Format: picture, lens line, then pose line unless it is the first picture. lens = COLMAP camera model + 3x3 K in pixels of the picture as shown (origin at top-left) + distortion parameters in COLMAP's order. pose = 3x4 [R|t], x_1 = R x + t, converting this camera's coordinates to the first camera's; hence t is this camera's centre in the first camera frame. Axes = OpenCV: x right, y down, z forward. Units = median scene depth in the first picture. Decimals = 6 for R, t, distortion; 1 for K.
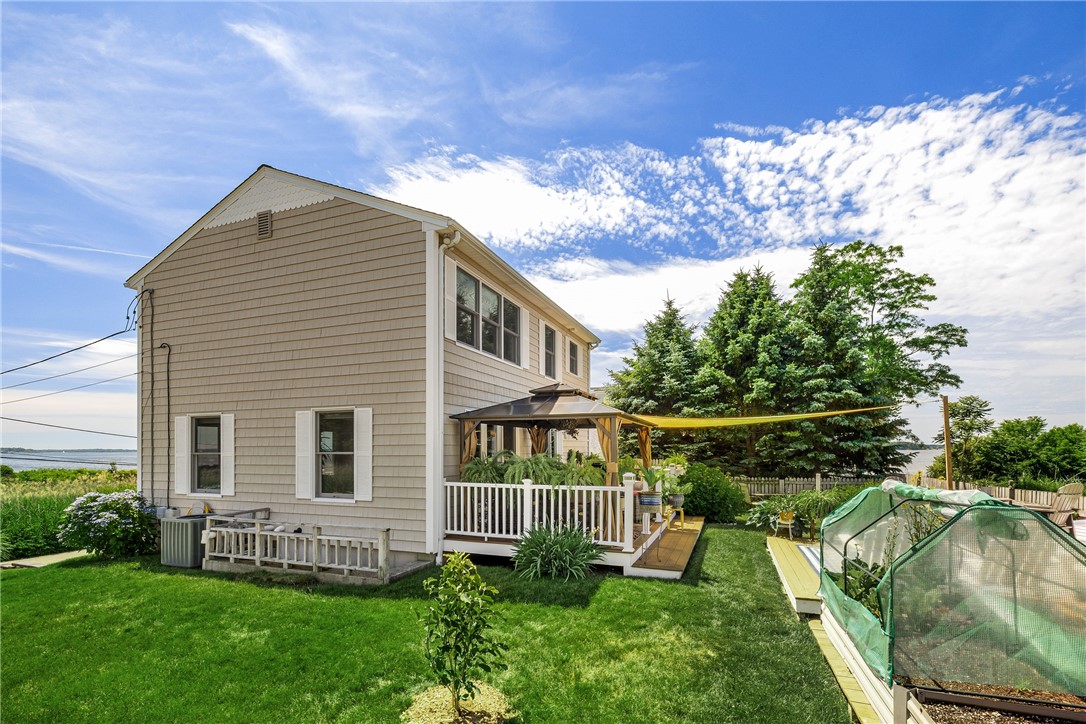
lens RADIAL K [[485.6, 0, 548.6], [0, 485.6, 445.2], [0, 0, 1]] dist [0.001812, -0.000090]
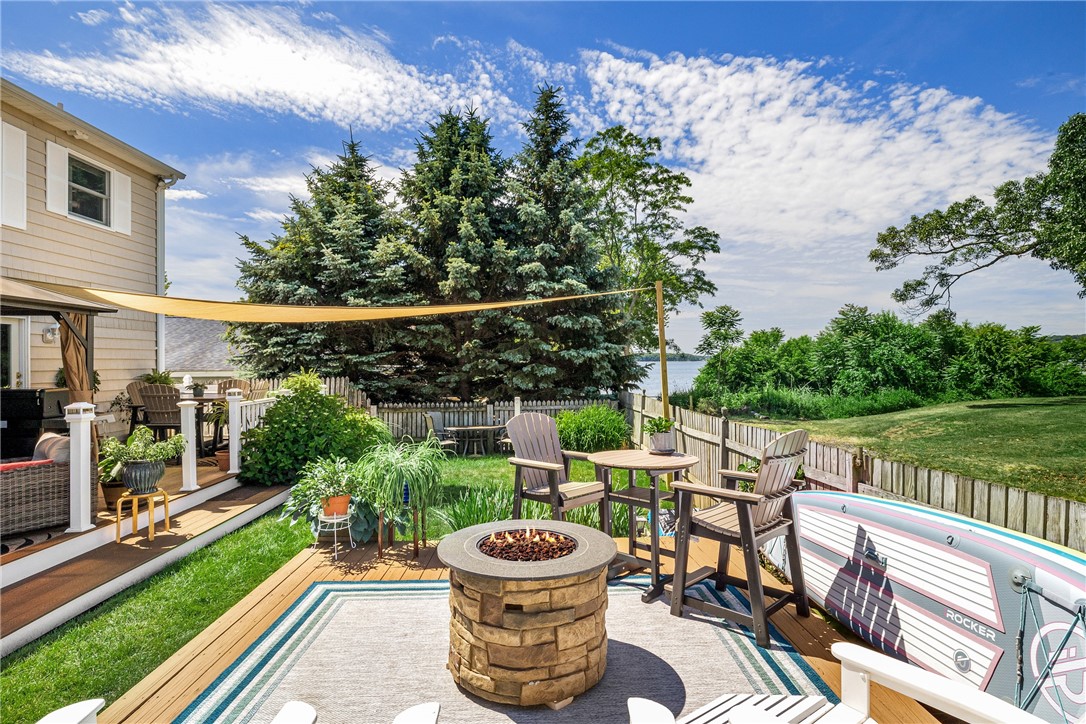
lens RADIAL K [[559.3, 0, 544.0], [0, 559.3, 339.5], [0, 0, 1]] dist [0.000161, 0.000120]
pose [[0.926606, 0.007357, 0.375963, 0.253023], [0.005016, 0.999478, -0.031922, 0.003633], [-0.376001, 0.031465, 0.926085, 0.227945]]
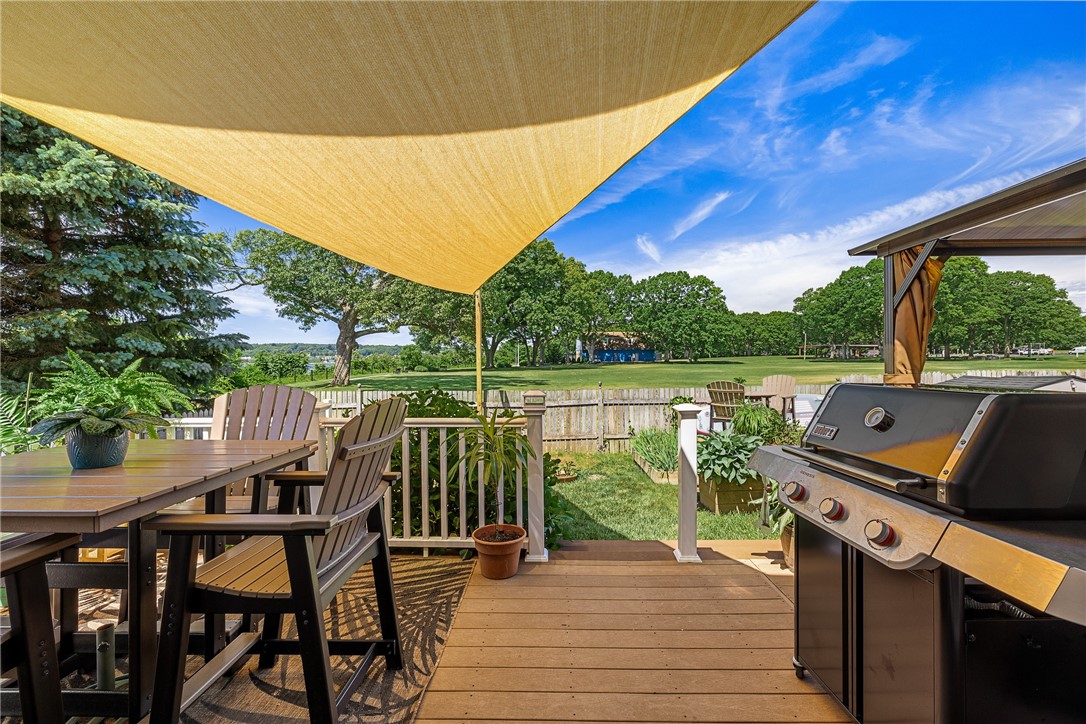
lens RADIAL K [[460.6, 0, 543.0], [0, 460.6, 362.0], [0, 0, 1]] dist [0.000484, 0.000052]
pose [[-0.346301, 0.000704, 0.938123, 0.012372], [-0.001667, 0.999998, -0.001365, 0.016956], [-0.938122, -0.002036, -0.346299, 0.820372]]
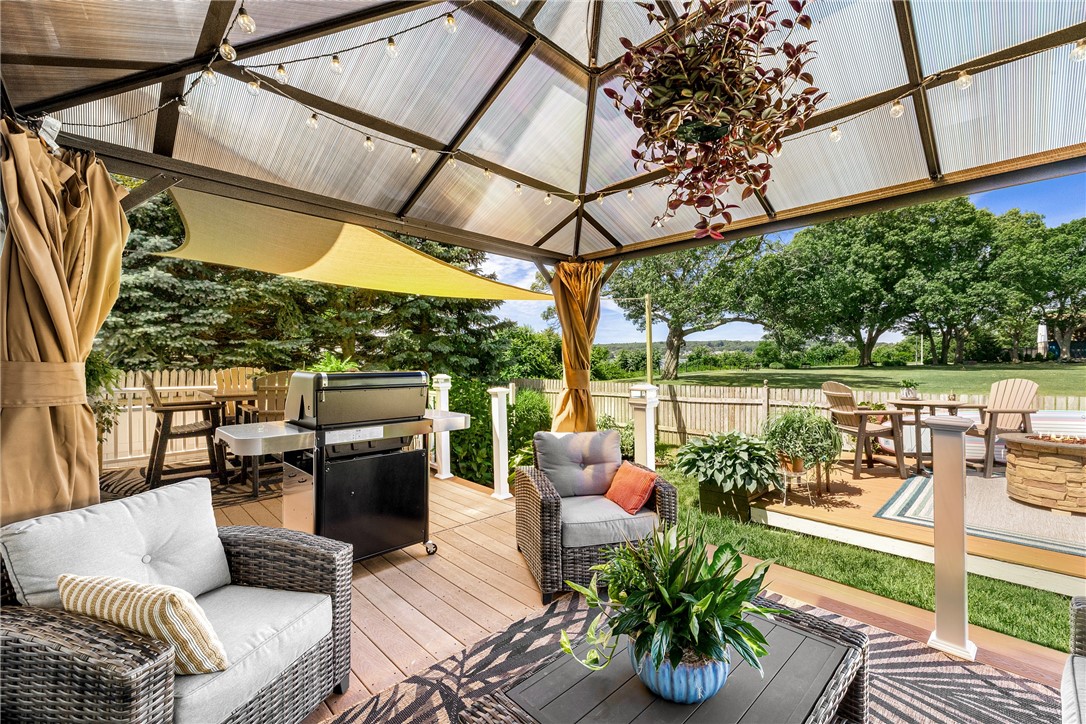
lens RADIAL K [[458.8, 0, 541.7], [0, 458.8, 359.0], [0, 0, 1]] dist [0.000315, 0.000451]
pose [[0.421093, -0.000516, 0.907018, -0.062422], [-0.005888, 0.999977, 0.003303, 0.016129], [-0.906999, -0.006731, 0.421080, 0.566625]]
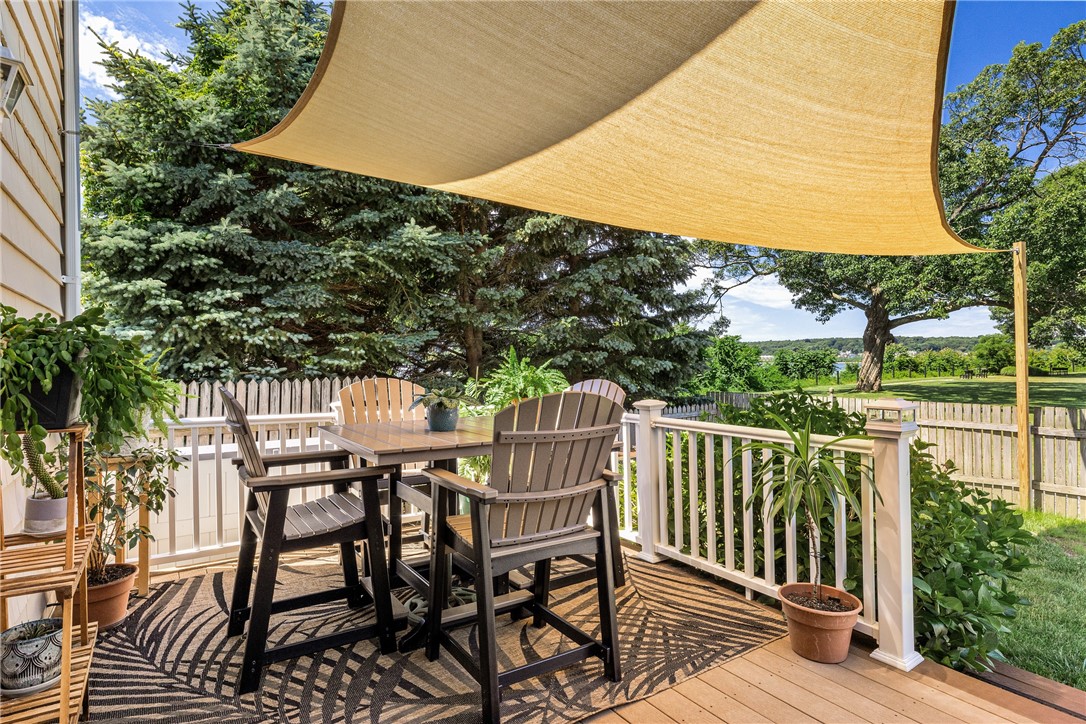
lens RADIAL K [[572.7, 0, 542.6], [0, 572.7, 359.9], [0, 0, 1]] dist [-0.001293, -0.000659]
pose [[0.572376, 0.002391, 0.819988, 0.012202], [-0.002043, 0.999997, -0.001490, 0.017921], [-0.819989, -0.000822, 0.572379, 0.747537]]
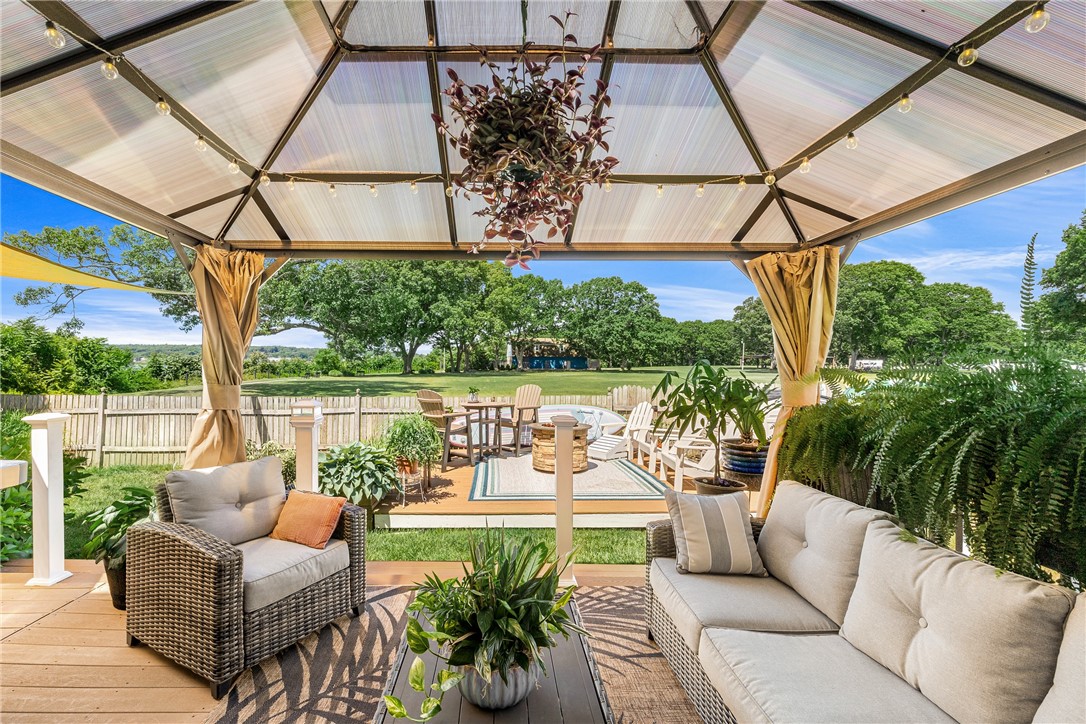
lens RADIAL K [[478.0, 0, 496.4], [0, 478.0, 364.3], [0, 0, 1]] dist [0.000465, 0.000081]
pose [[-0.363942, 0.003426, 0.931415, -0.061280], [-0.016727, 0.999808, -0.010214, 0.014296], [-0.931271, -0.019297, -0.363815, 0.608760]]
